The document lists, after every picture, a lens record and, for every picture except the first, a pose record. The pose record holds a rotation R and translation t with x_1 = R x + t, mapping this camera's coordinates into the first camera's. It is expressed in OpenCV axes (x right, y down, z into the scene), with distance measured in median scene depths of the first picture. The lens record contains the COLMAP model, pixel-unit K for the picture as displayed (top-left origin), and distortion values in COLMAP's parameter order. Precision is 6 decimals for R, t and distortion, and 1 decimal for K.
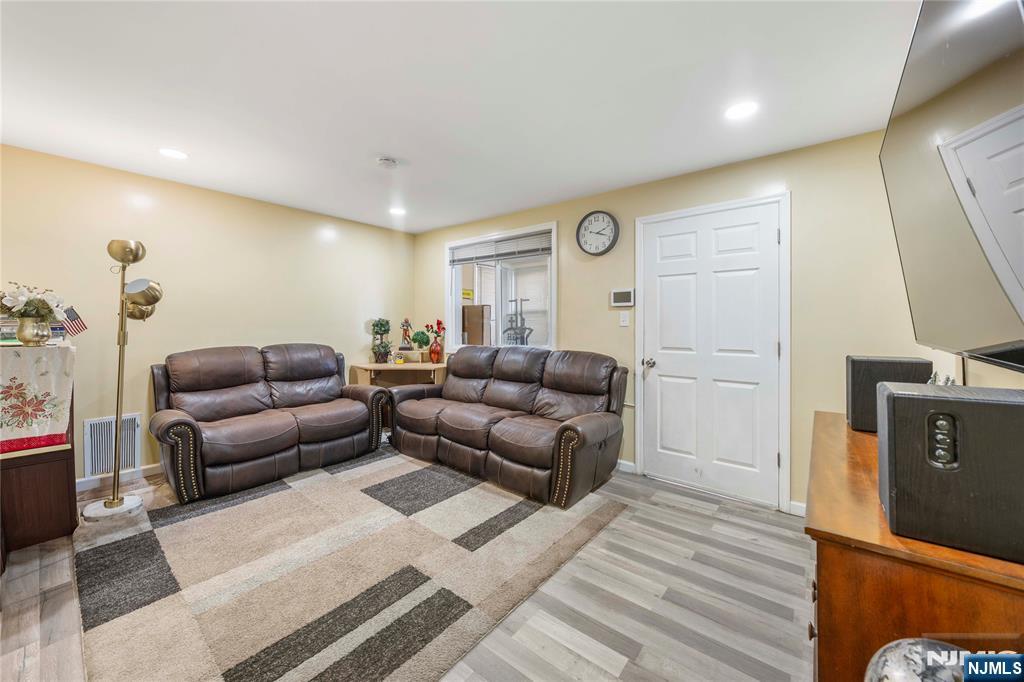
lens RADIAL K [[370.6, 0, 516.2], [0, 370.6, 330.8], [0, 0, 1]] dist [0.001129, 0.000024]
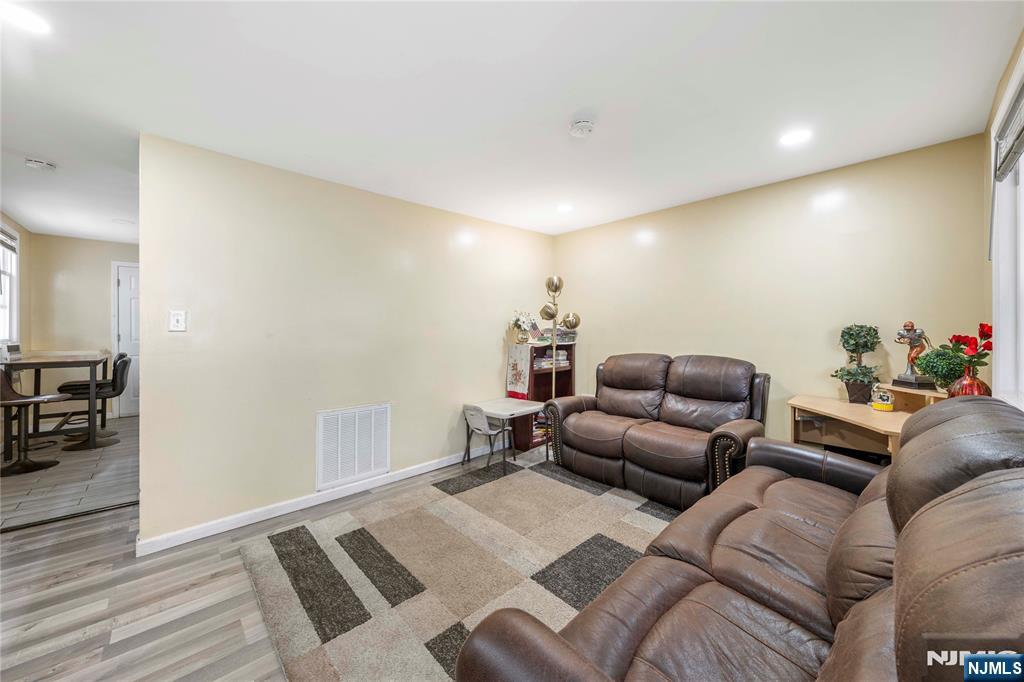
lens RADIAL K [[370.6, 0, 516.2], [0, 370.6, 330.8], [0, 0, 1]] dist [0.001129, 0.000024]
pose [[-0.111089, -0.000166, -0.993810, 0.462493], [-0.019217, 0.999813, 0.001981, -0.024909], [0.993625, 0.019318, -0.111072, 0.970924]]
